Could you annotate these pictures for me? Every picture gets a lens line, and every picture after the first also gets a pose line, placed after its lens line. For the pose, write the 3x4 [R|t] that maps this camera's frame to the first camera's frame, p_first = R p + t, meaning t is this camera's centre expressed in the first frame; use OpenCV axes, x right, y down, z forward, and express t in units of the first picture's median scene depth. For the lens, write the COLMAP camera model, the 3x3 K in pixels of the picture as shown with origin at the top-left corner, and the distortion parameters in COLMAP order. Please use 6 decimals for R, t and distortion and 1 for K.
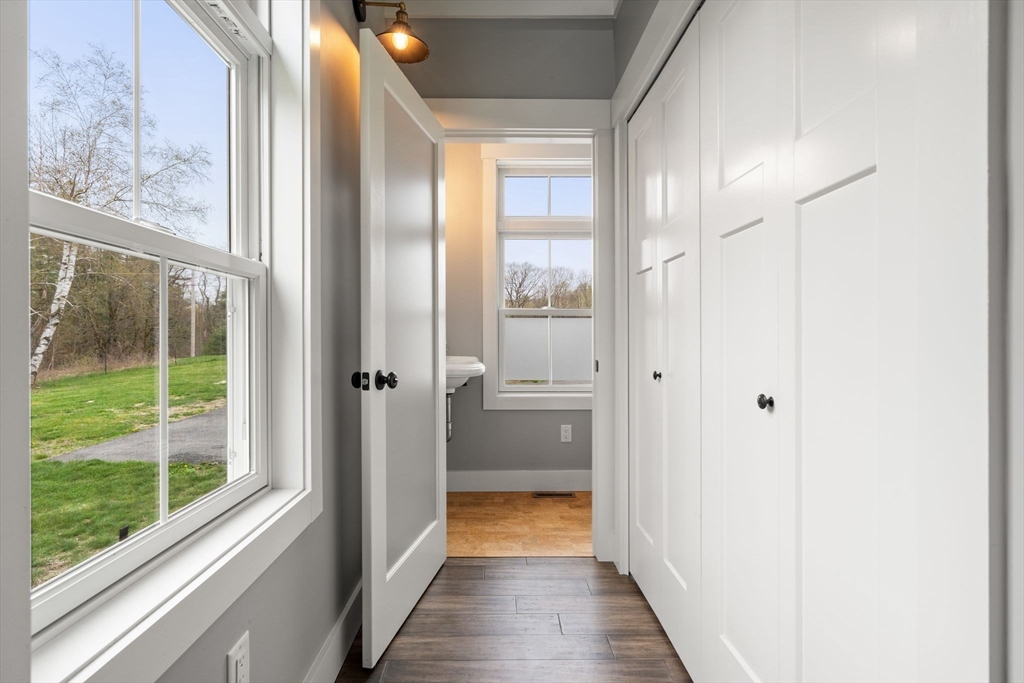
lens RADIAL K [[477.2, 0, 511.4], [0, 477.2, 338.8], [0, 0, 1]] dist [0.002785, 0.000989]
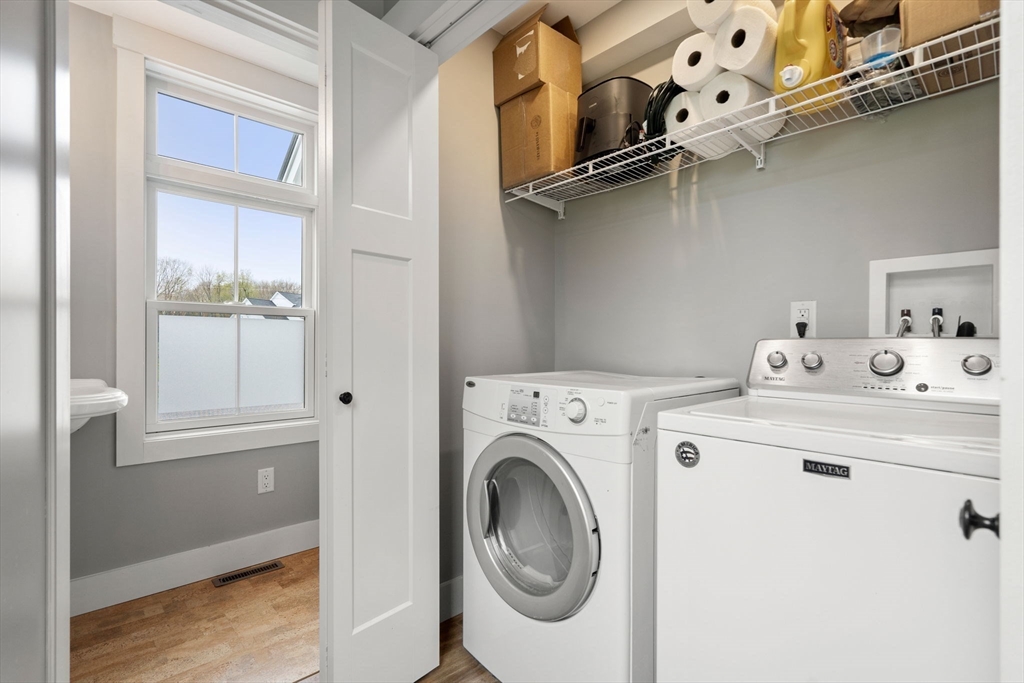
lens RADIAL K [[477.2, 0, 507.2], [0, 477.2, 342.8], [0, 0, 1]] dist [0.002785, 0.000989]
pose [[0.750963, 0.003597, 0.660335, -0.093312], [0.002376, 0.999964, -0.008150, -0.000471], [-0.660340, 0.007689, 0.750927, 0.240681]]
